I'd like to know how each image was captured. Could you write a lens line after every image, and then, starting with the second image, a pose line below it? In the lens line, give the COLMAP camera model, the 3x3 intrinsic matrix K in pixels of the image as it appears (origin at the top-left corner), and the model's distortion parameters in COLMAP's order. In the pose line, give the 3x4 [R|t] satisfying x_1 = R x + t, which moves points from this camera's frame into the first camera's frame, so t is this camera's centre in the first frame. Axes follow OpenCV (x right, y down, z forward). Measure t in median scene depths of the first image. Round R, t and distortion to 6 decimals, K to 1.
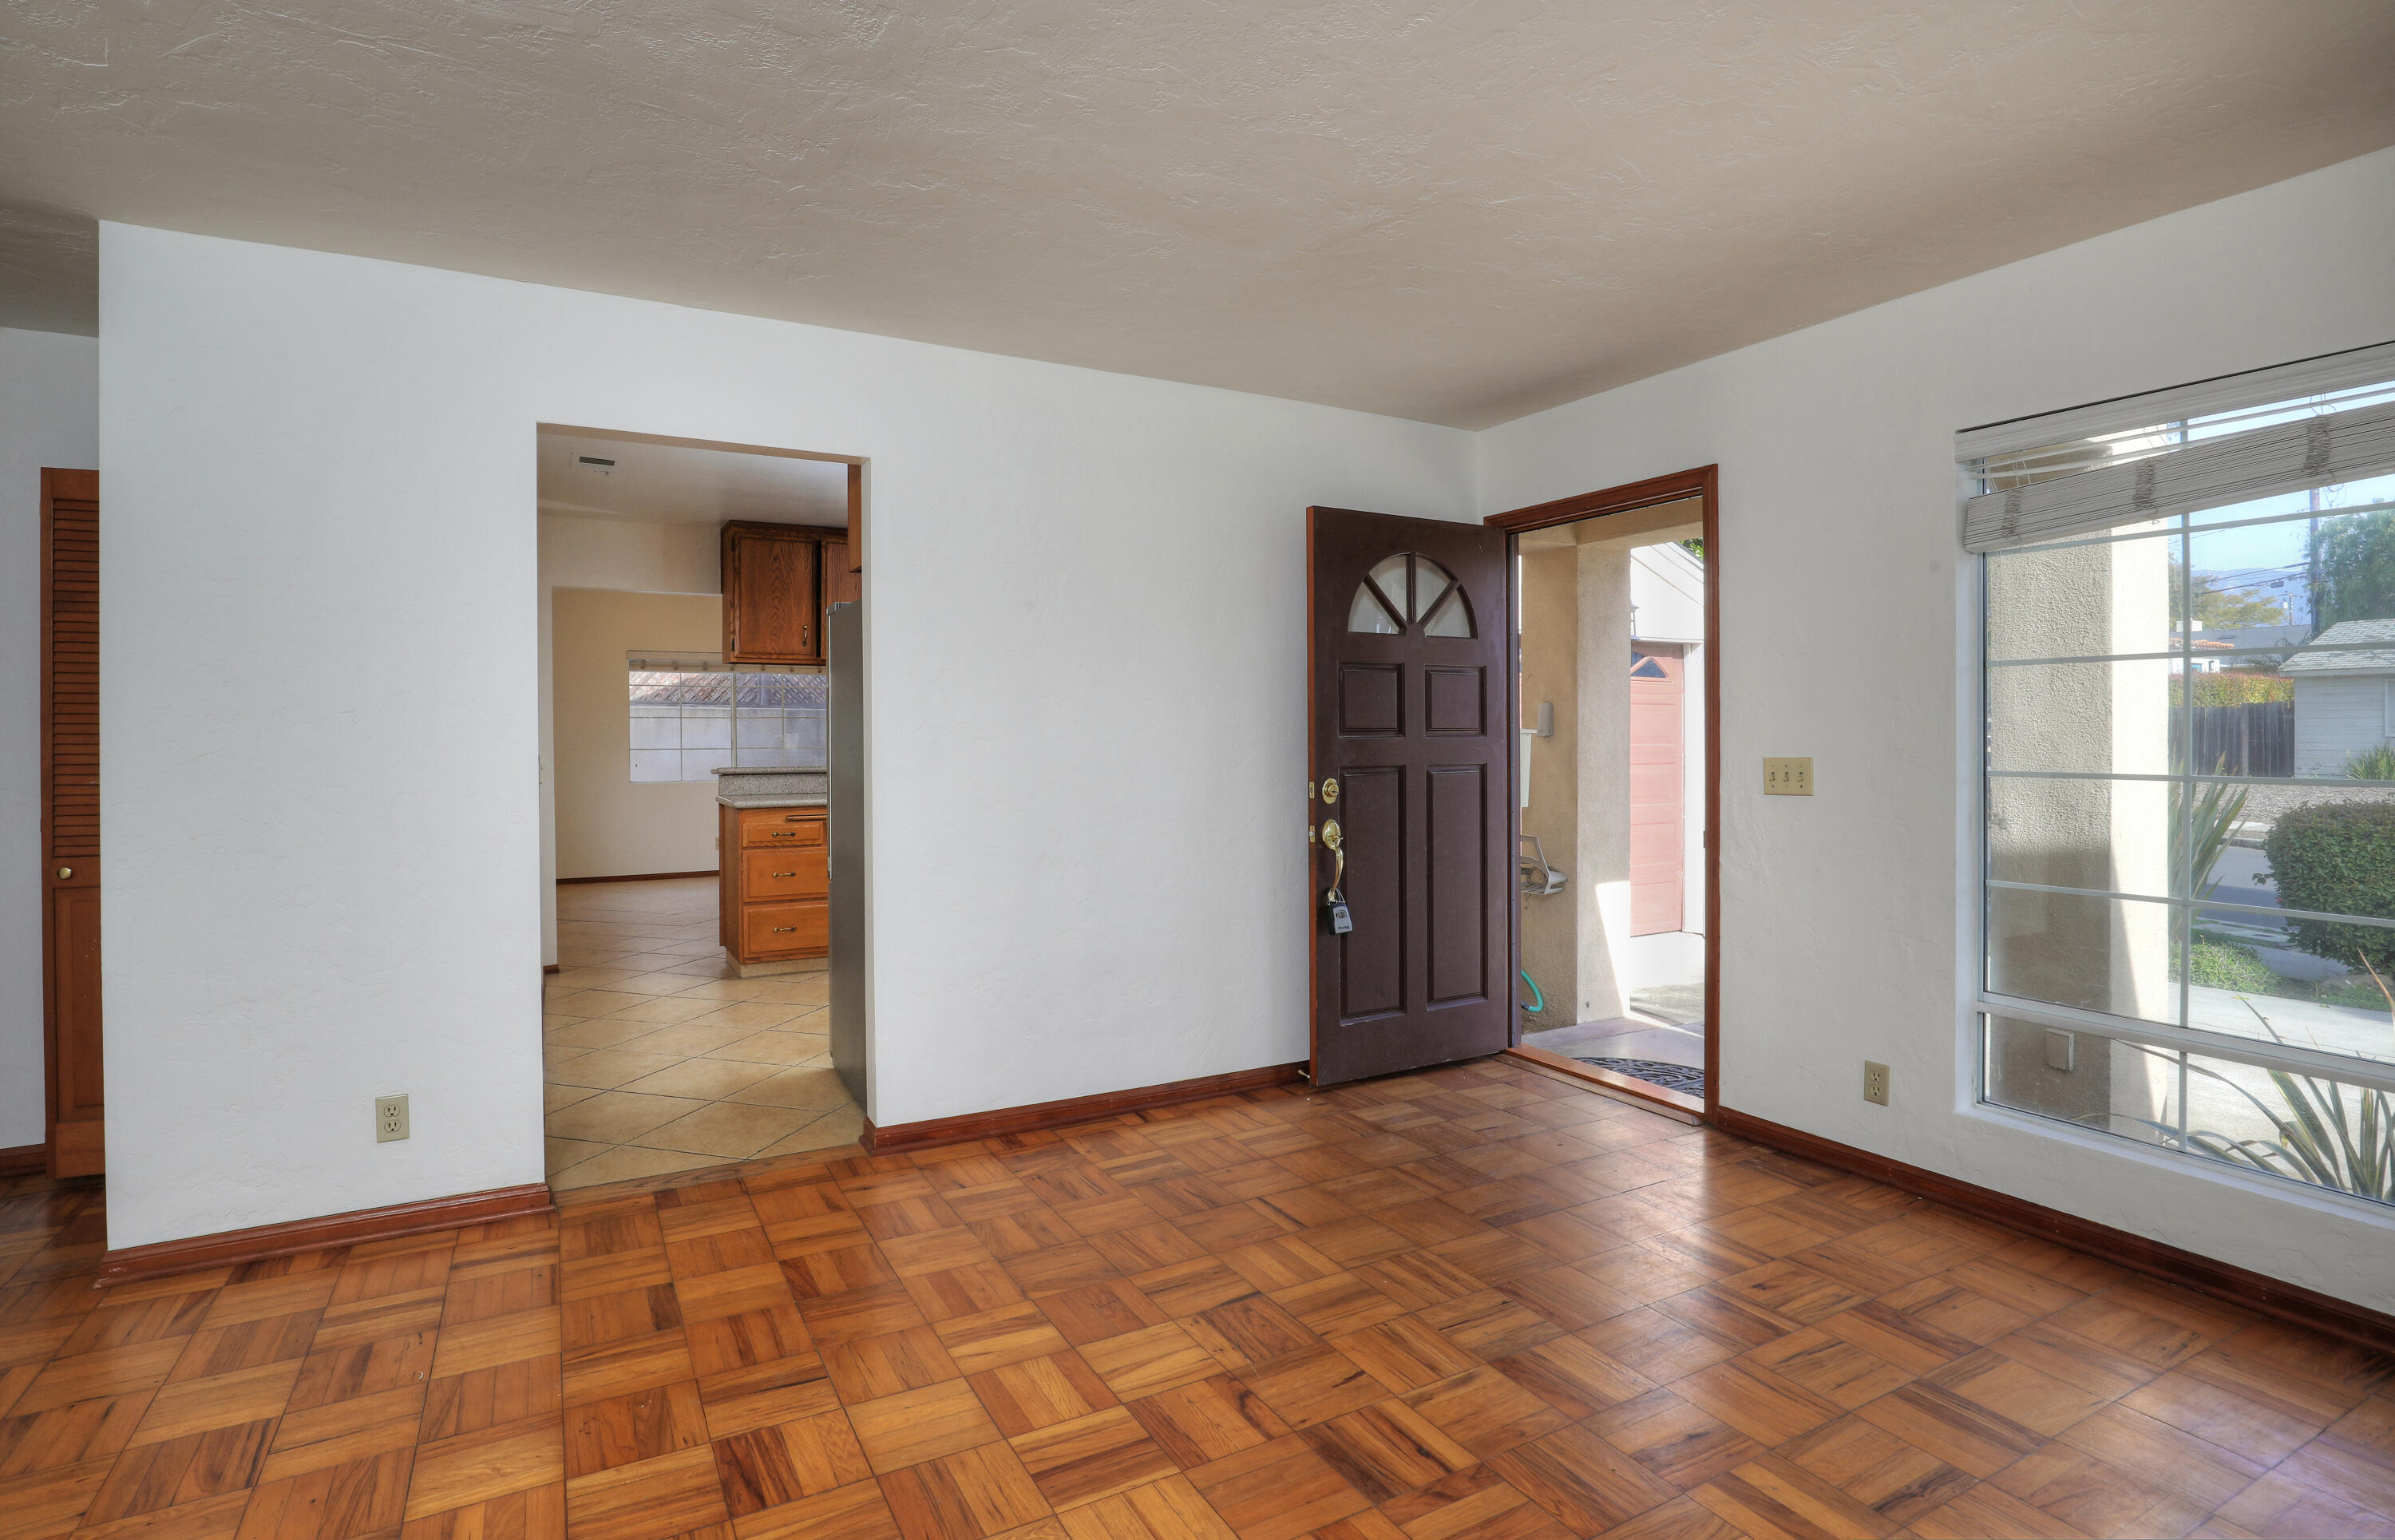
lens RADIAL K [[1205.9, 0, 1196.5], [0, 1205.9, 713.2], [0, 0, 1]] dist [-0.024325, 0.005546]
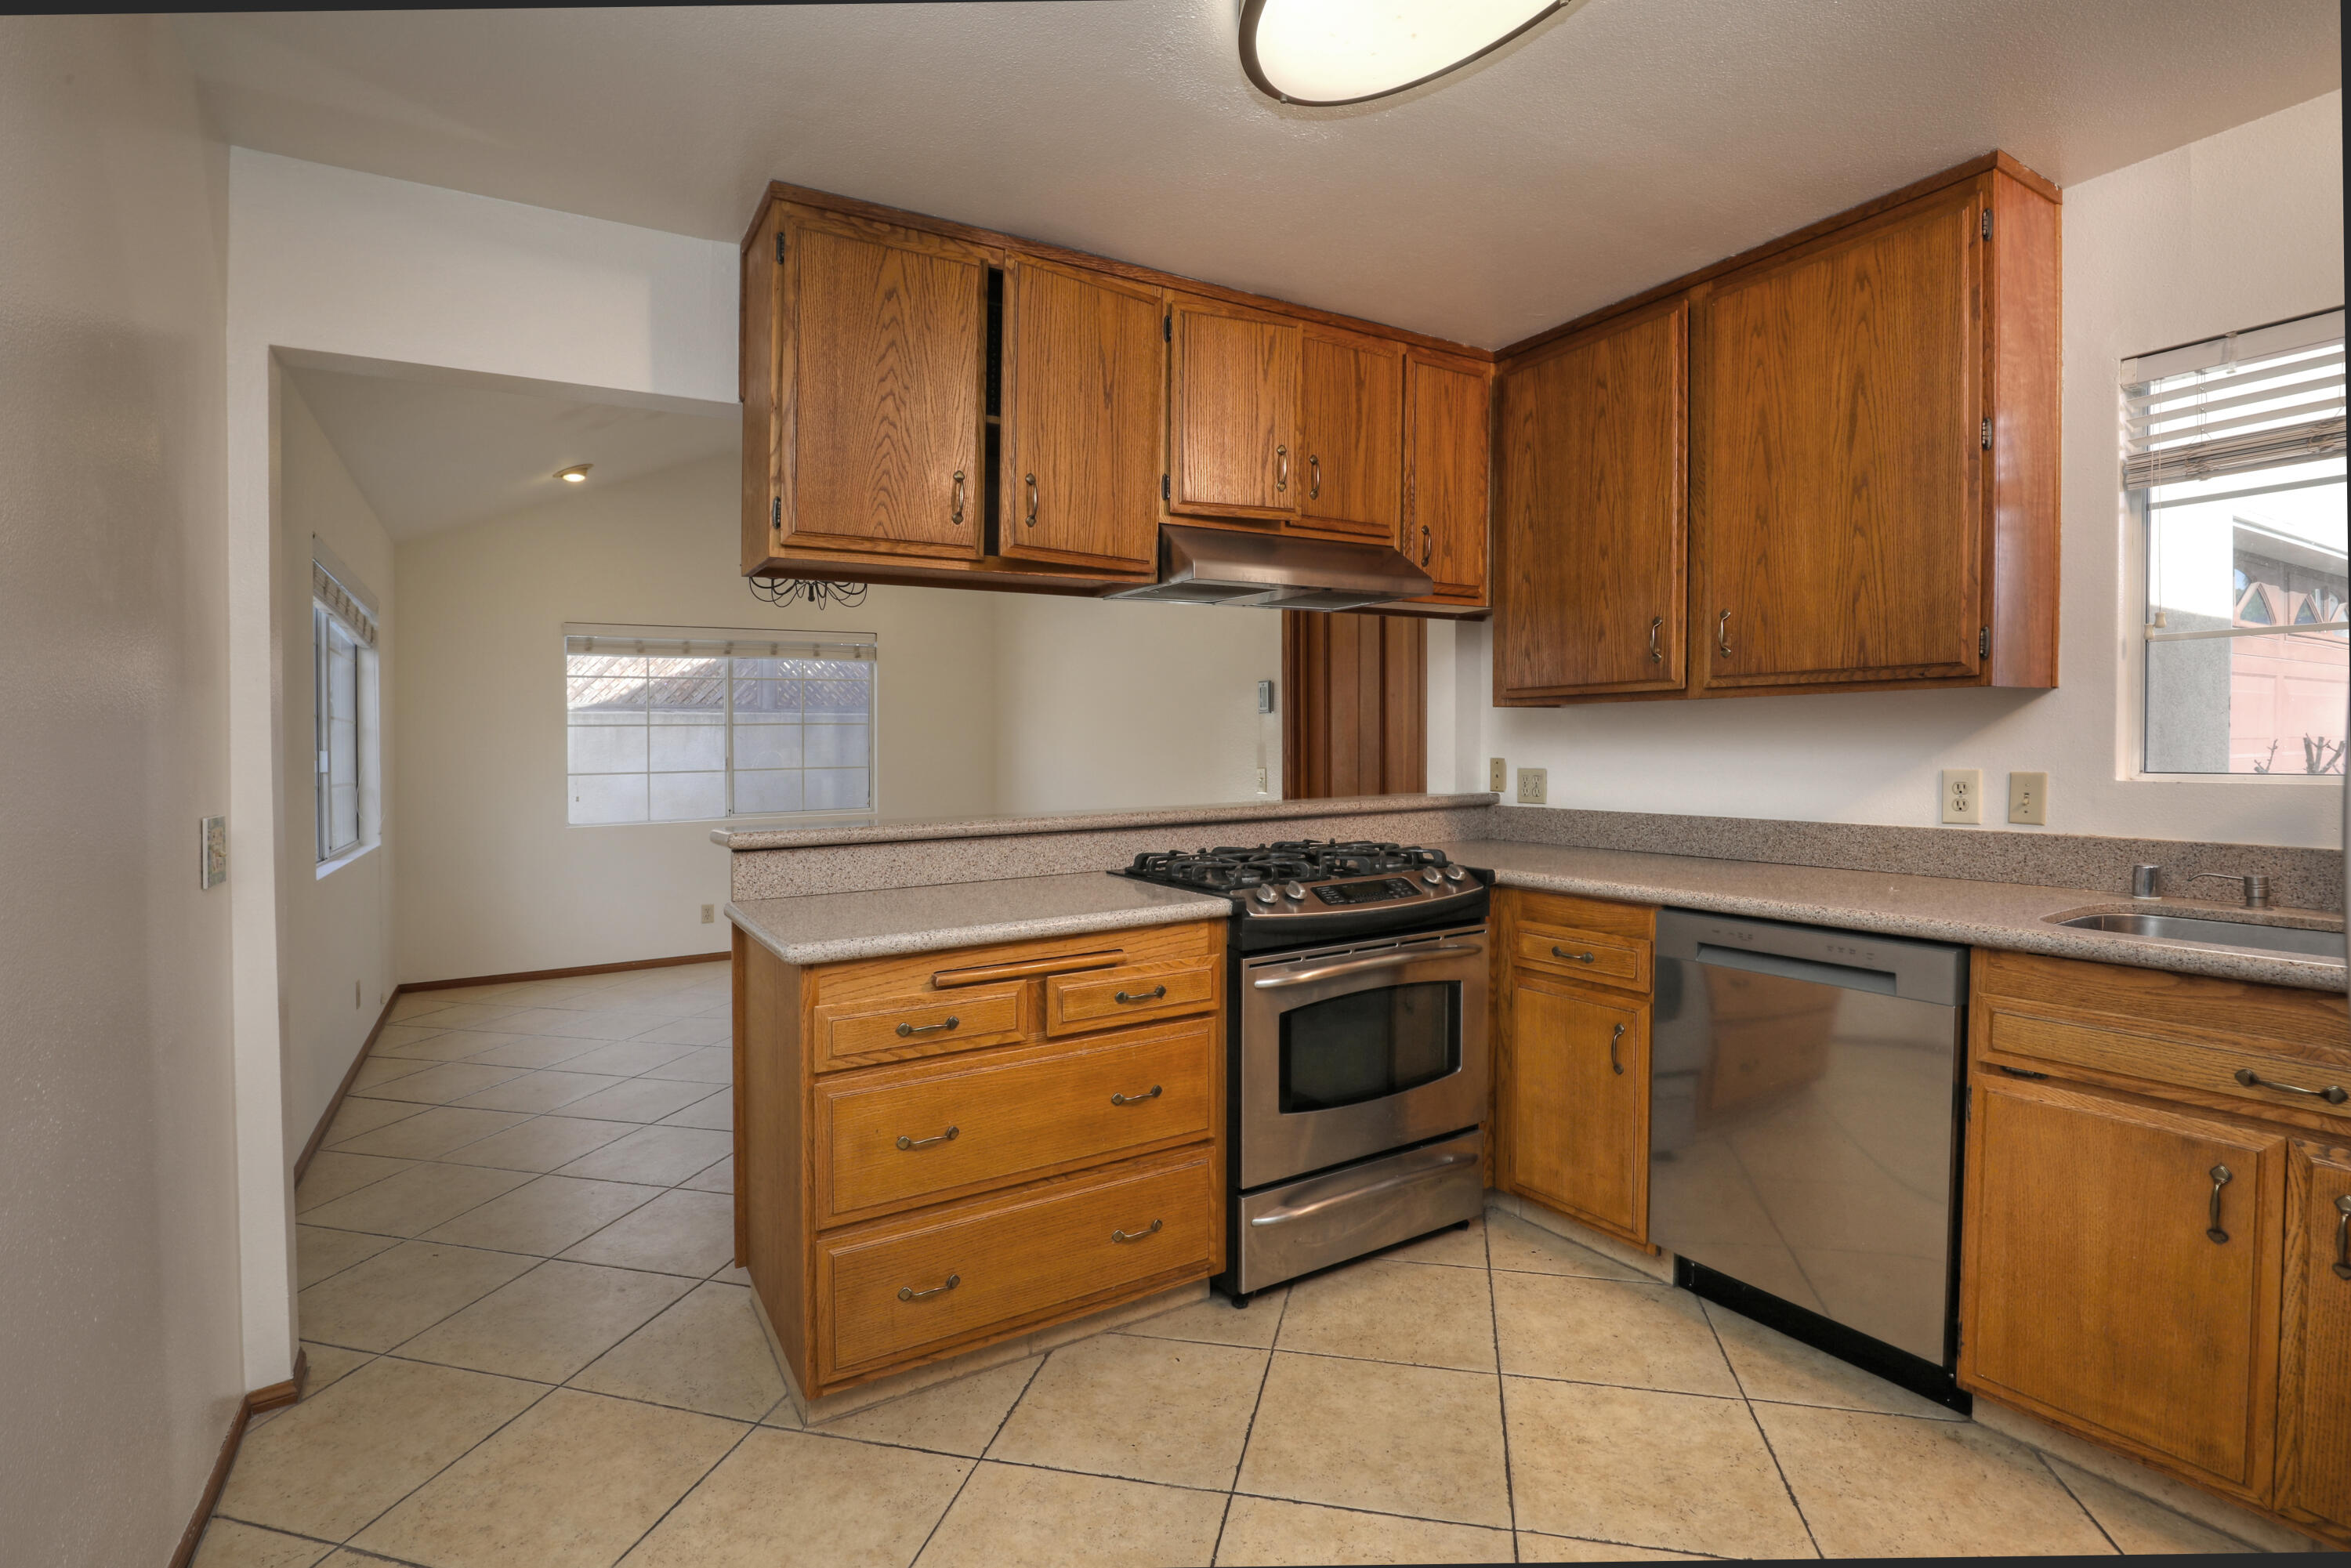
lens RADIAL K [[1084.4, 0, 1174.6], [0, 1084.4, 725.9], [0, 0, 1]] dist [-0.027964, 0.001300]
pose [[0.999053, -0.000782, 0.043504, -0.527692], [0.001046, 0.999981, -0.006063, 0.025763], [-0.043499, 0.006103, 0.999035, 1.256892]]
